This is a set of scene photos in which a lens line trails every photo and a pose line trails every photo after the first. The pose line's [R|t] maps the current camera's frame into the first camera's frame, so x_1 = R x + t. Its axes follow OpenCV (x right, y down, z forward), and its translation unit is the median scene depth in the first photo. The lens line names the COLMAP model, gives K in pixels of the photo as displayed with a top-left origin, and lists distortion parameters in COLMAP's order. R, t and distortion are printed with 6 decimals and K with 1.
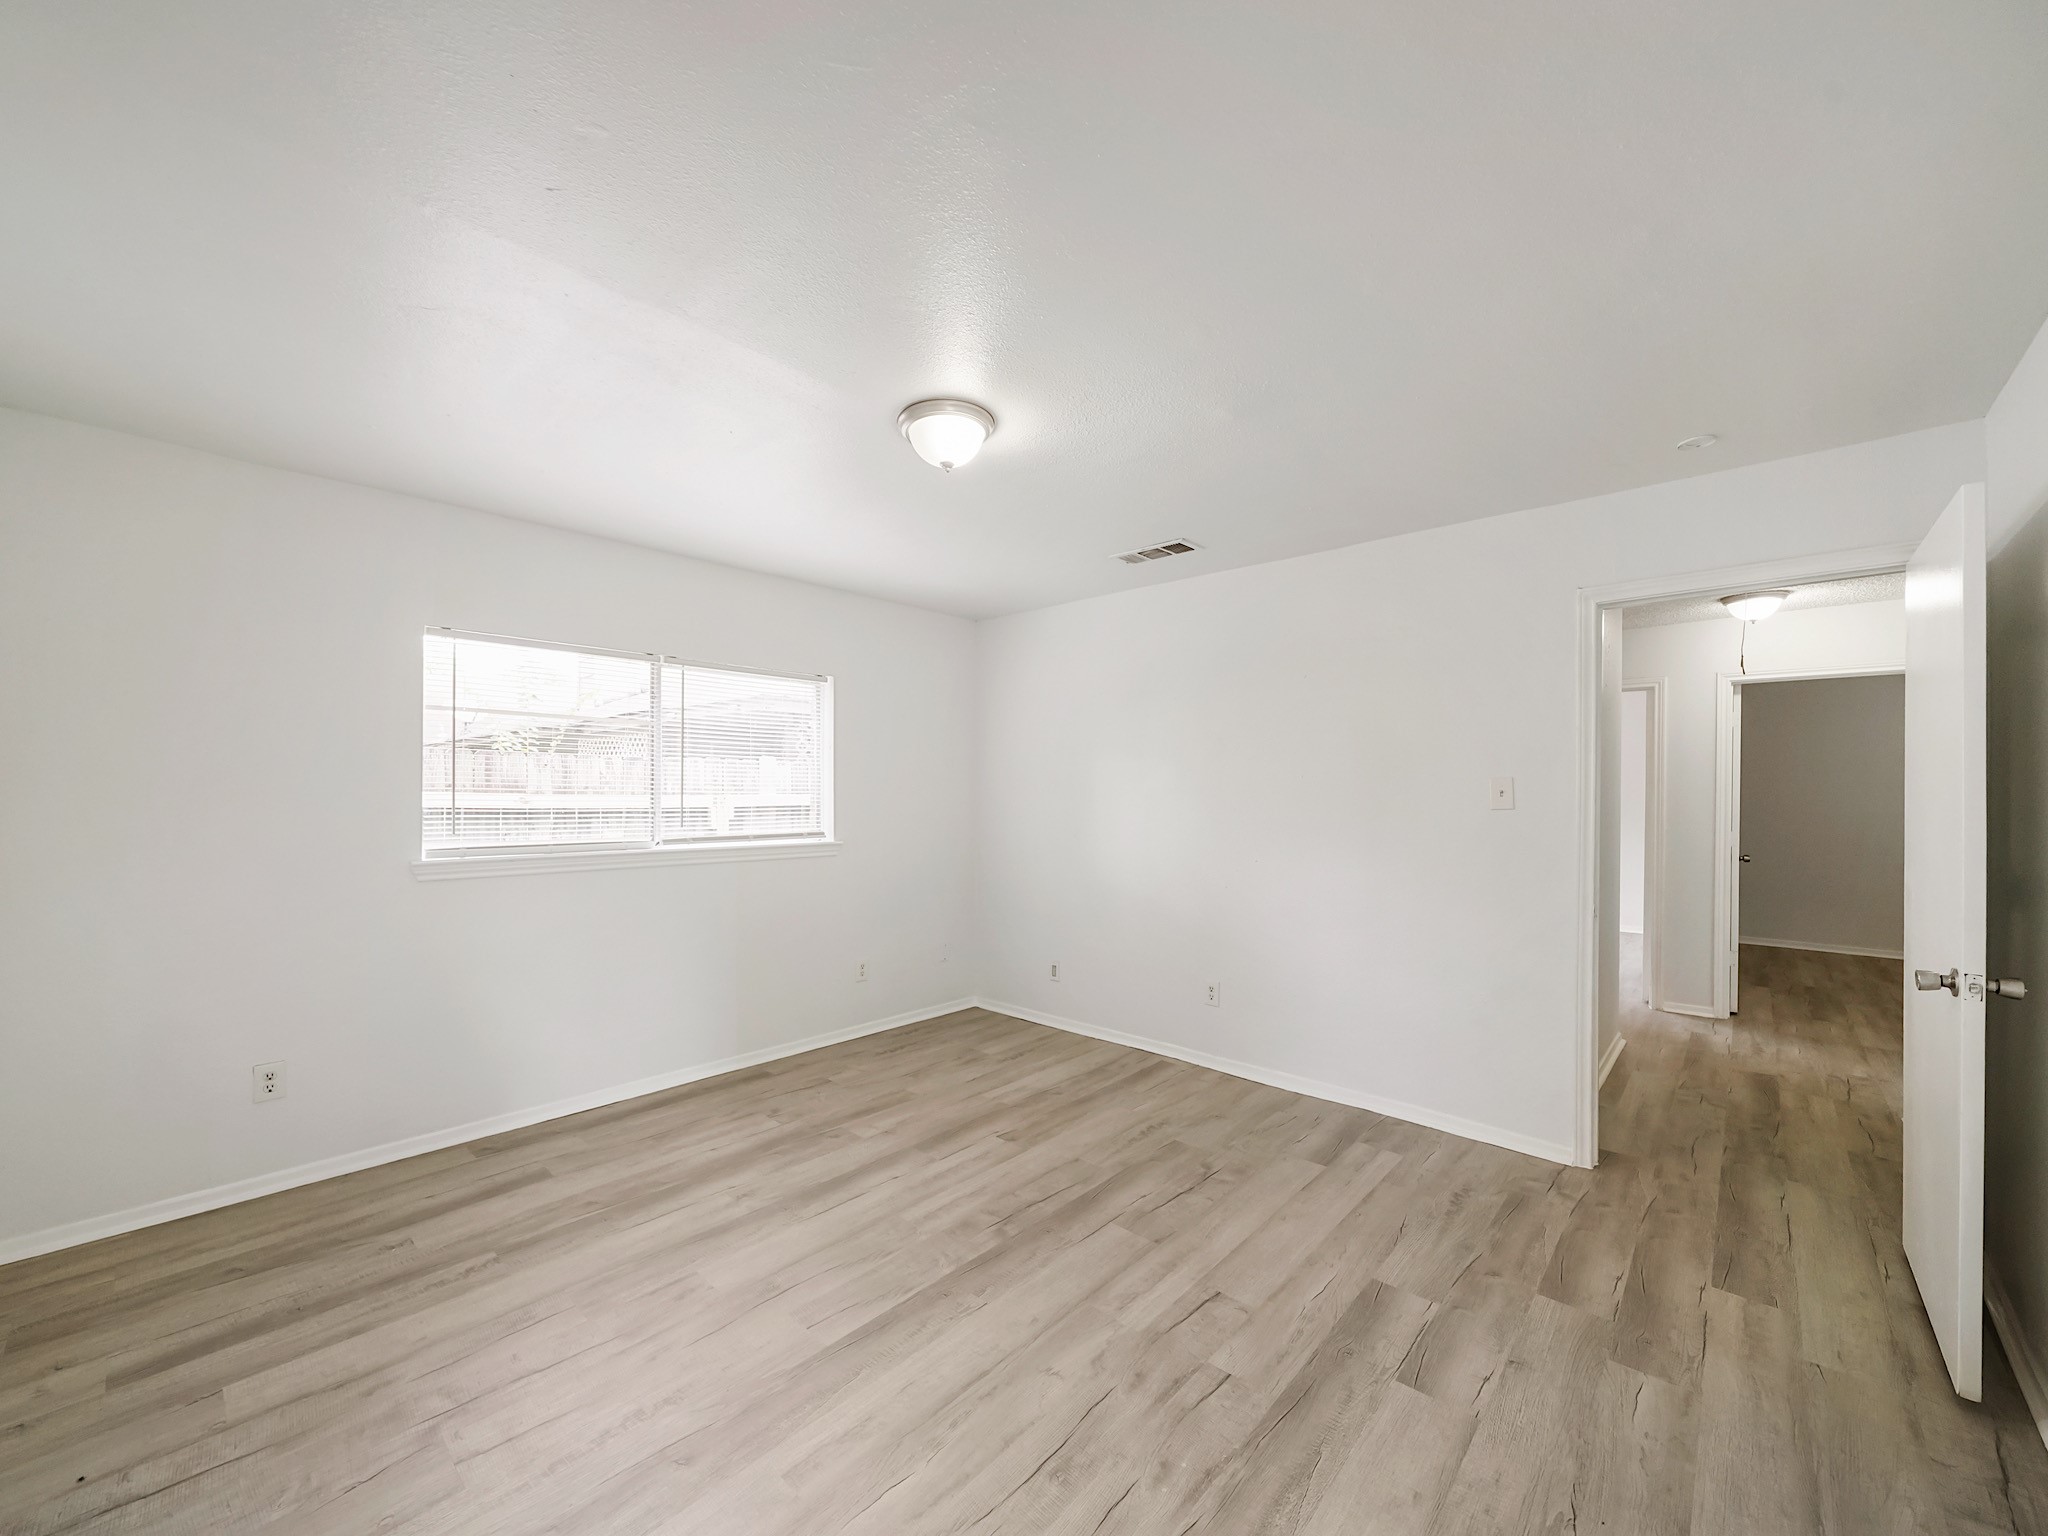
lens RADIAL K [[808.6, 0, 1024.1], [0, 808.6, 771.6], [0, 0, 1]] dist [-0.005466, -0.000064]
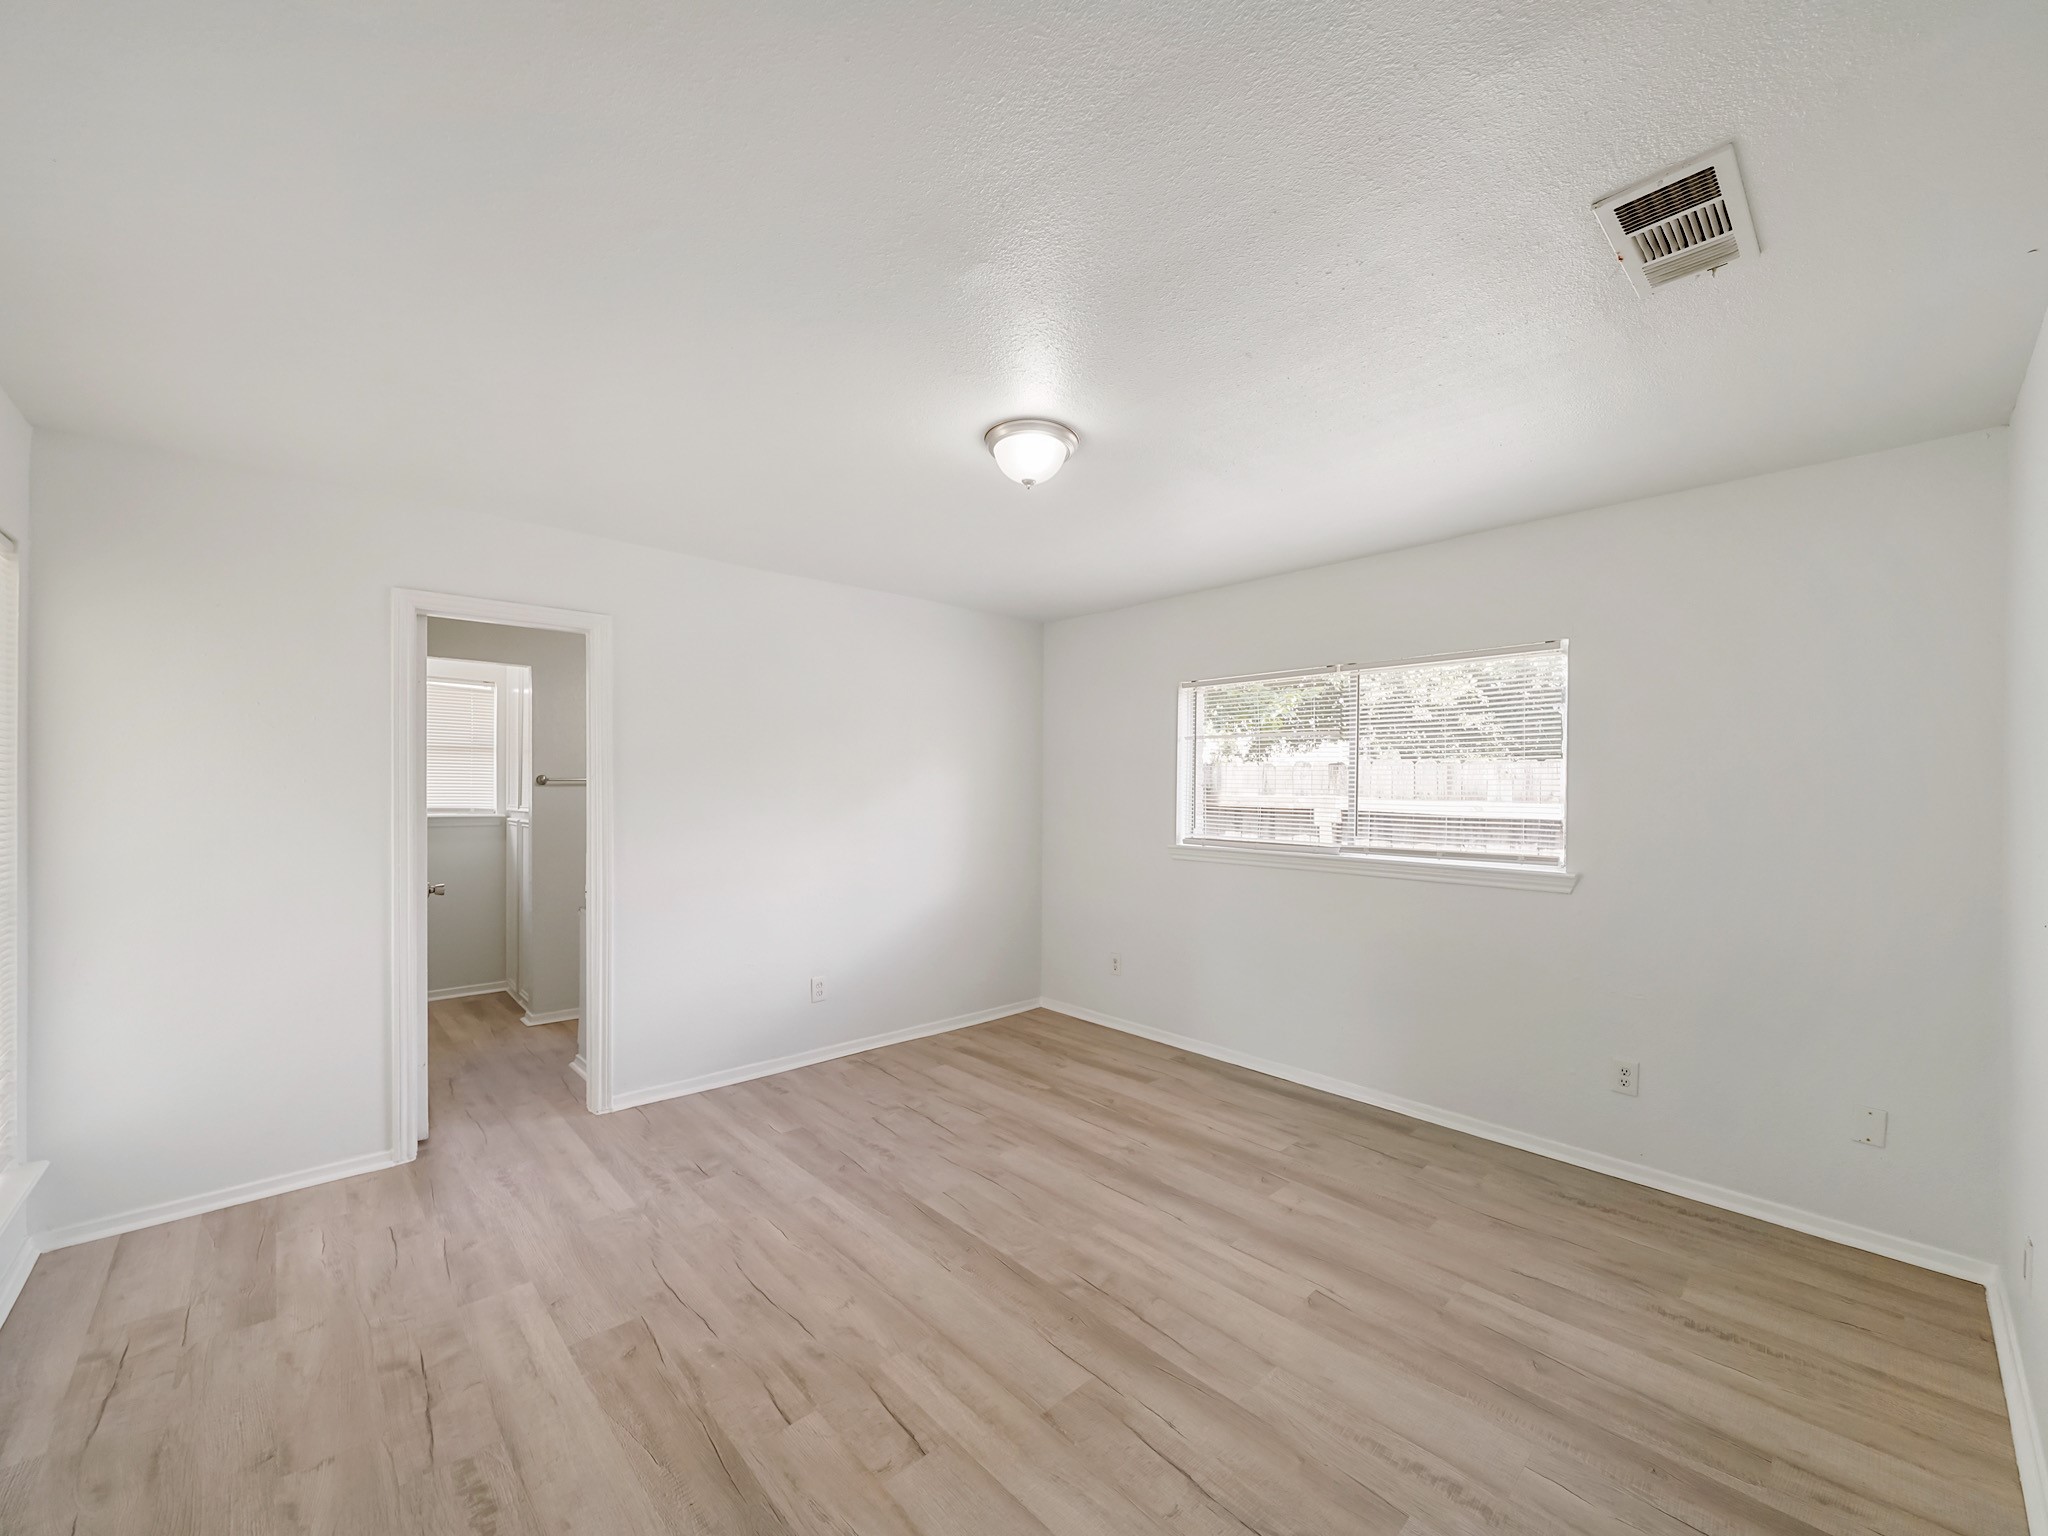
lens RADIAL K [[808.6, 0, 1013.1], [0, 808.6, 775.8], [0, 0, 1]] dist [-0.005466, -0.000064]
pose [[-0.093720, -0.021124, -0.995374, 0.881086], [0.014295, 0.999643, -0.022561, 0.018585], [0.995496, -0.016343, -0.093385, 1.018343]]
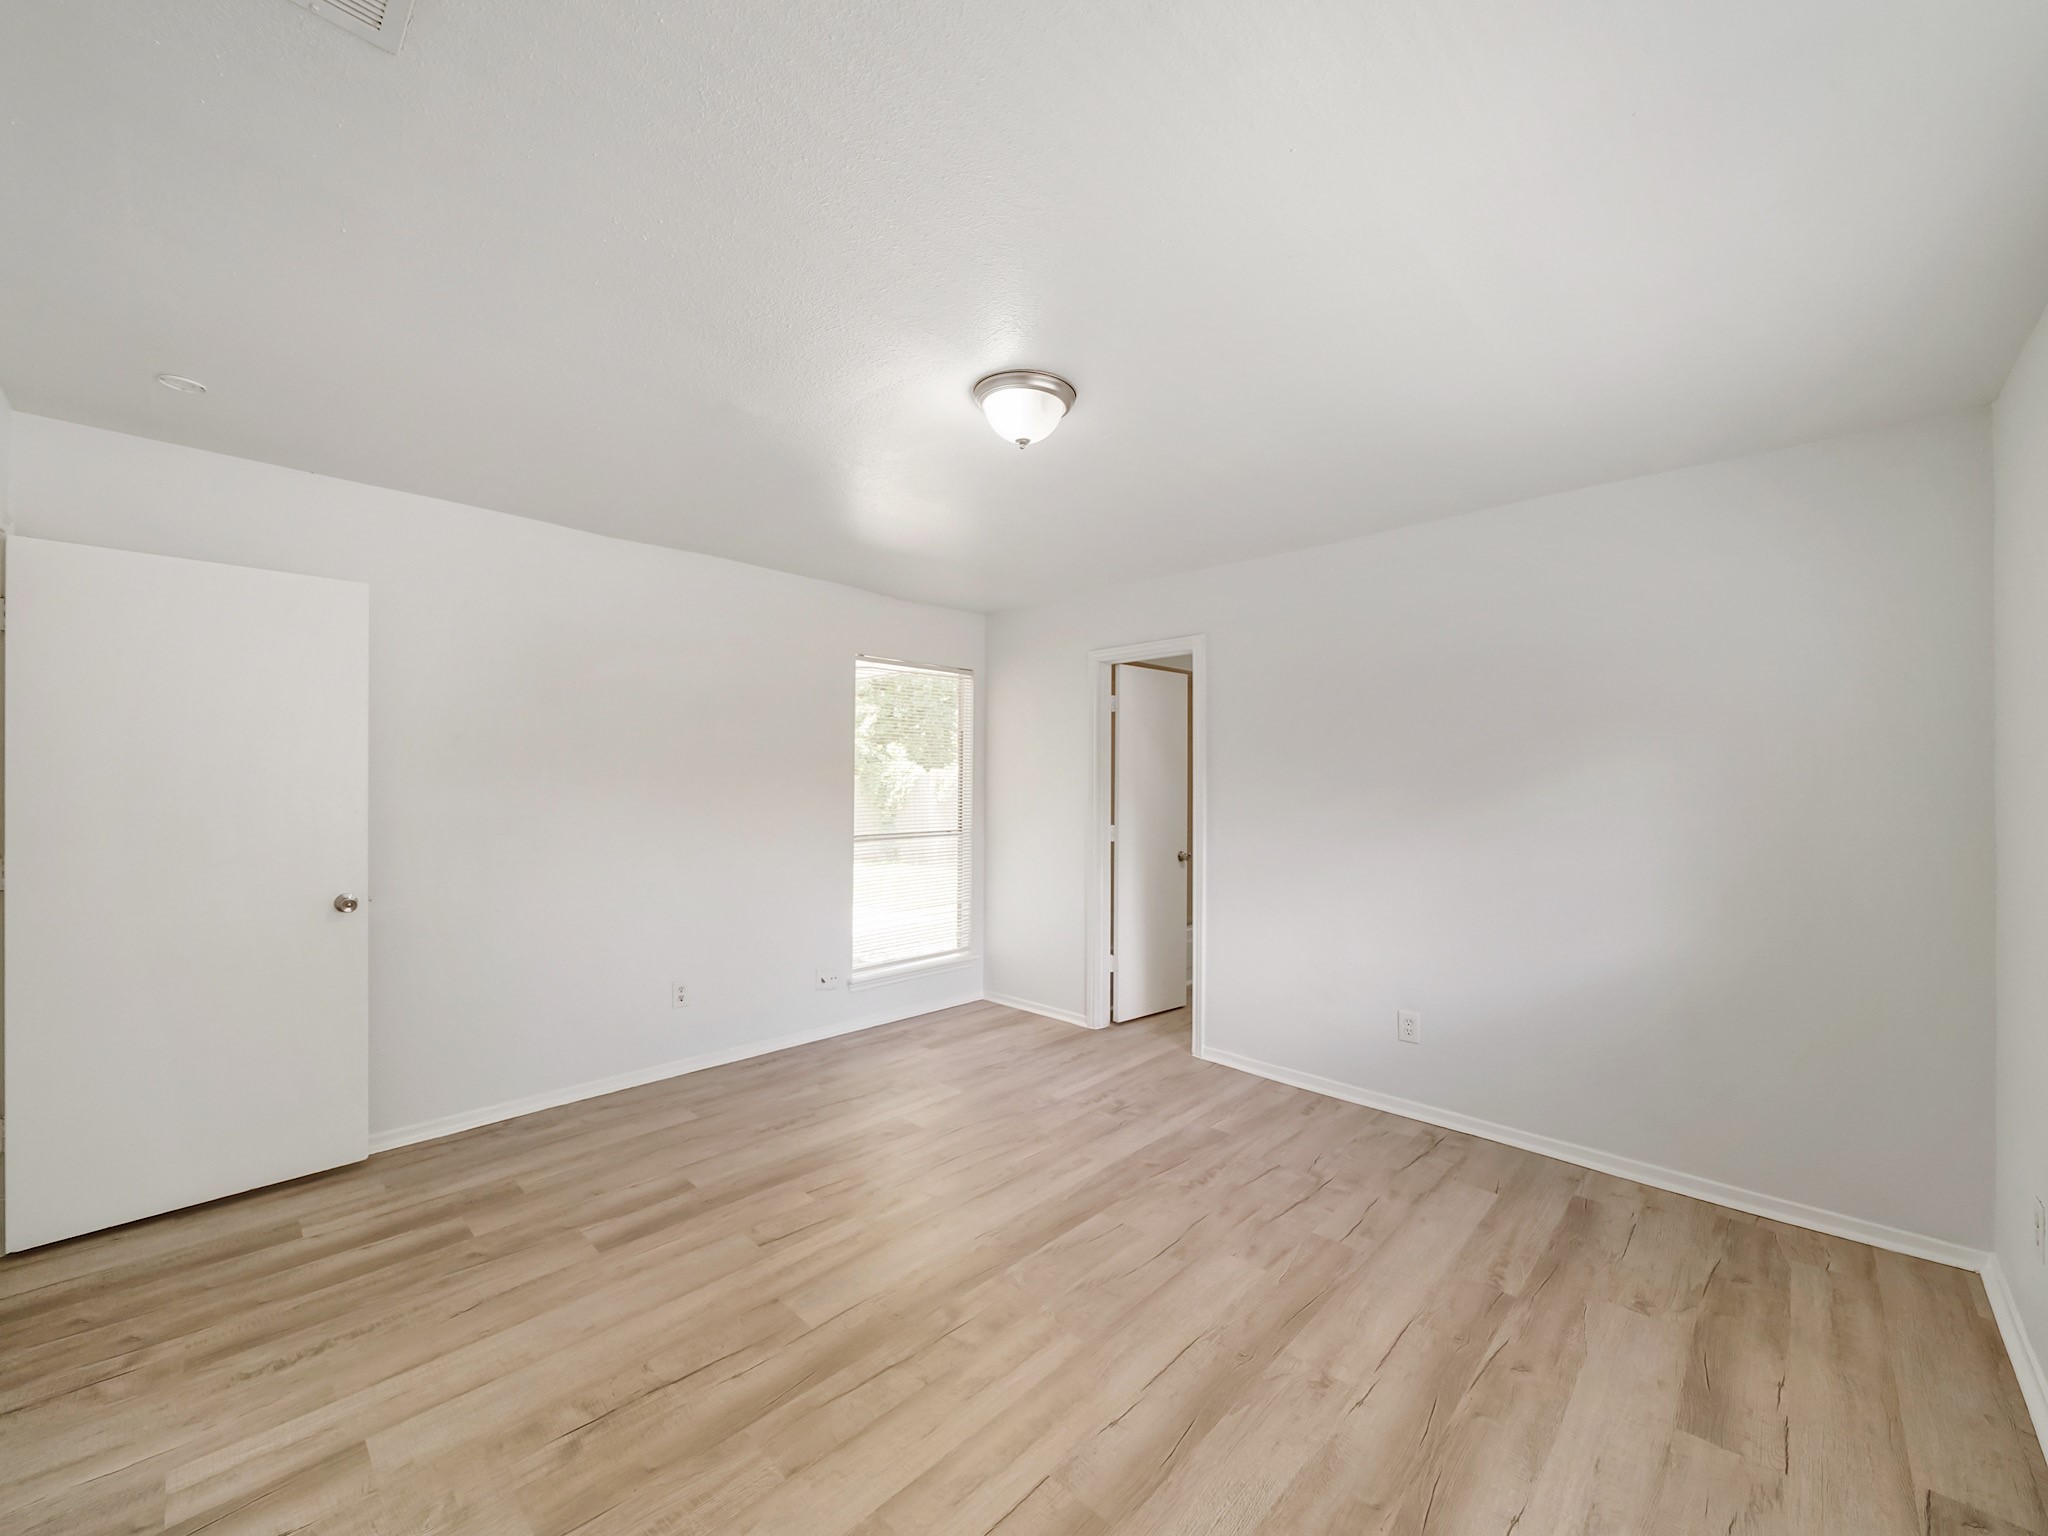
lens RADIAL K [[808.6, 0, 1018.3], [0, 808.6, 775.2], [0, 0, 1]] dist [-0.005466, -0.000064]
pose [[-0.999482, -0.009466, 0.030751, -0.114264], [-0.010330, 0.999553, -0.028058, 0.038407], [-0.030472, -0.028361, -0.999133, 1.821730]]
